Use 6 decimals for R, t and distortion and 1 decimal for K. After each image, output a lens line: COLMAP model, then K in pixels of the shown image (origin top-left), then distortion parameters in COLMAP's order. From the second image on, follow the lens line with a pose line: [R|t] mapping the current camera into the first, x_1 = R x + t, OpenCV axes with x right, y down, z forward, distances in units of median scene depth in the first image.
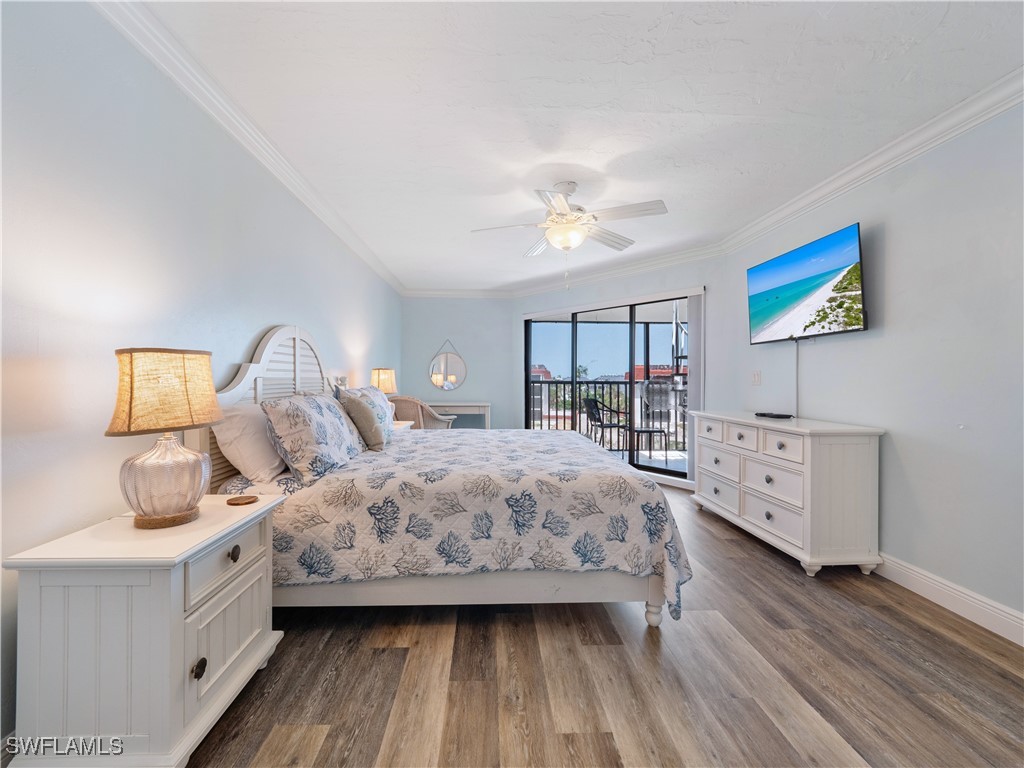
lens RADIAL K [[433.4, 0, 507.2], [0, 433.4, 370.5], [0, 0, 1]] dist [-0.001211, -0.000109]
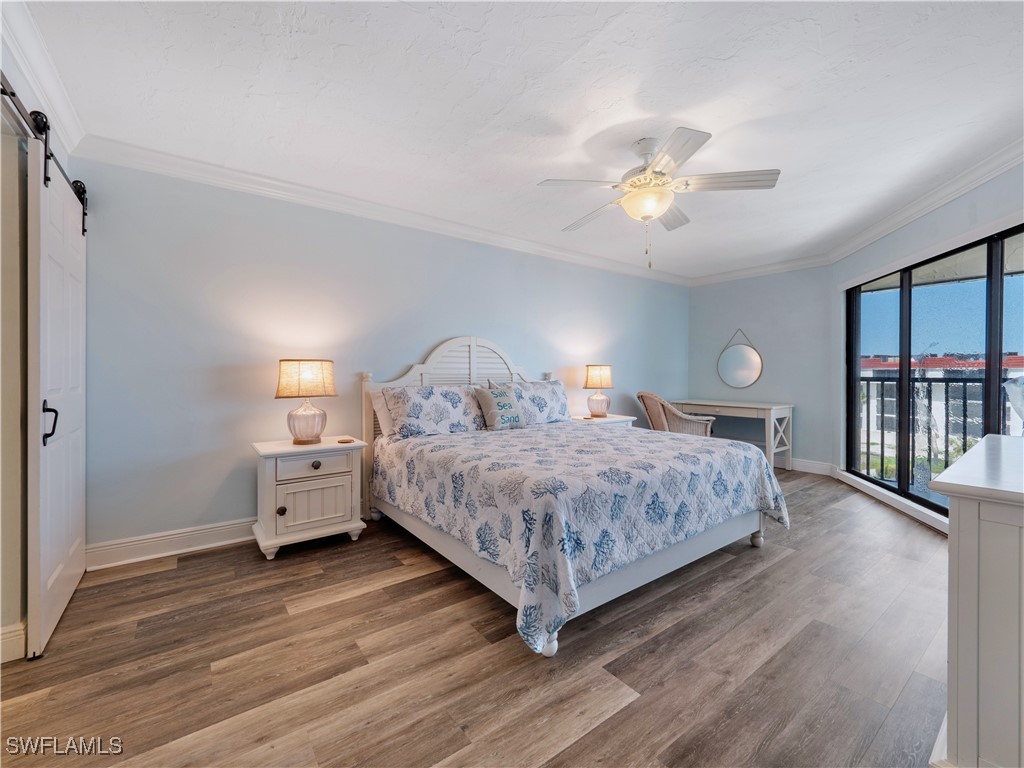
lens RADIAL K [[433.4, 0, 507.2], [0, 433.4, 370.5], [0, 0, 1]] dist [-0.001211, -0.000109]
pose [[0.556678, -0.011698, -0.830646, 1.068967], [0.016016, 0.999866, -0.003348, 0.020229], [0.830574, -0.011440, 0.556791, 0.477082]]
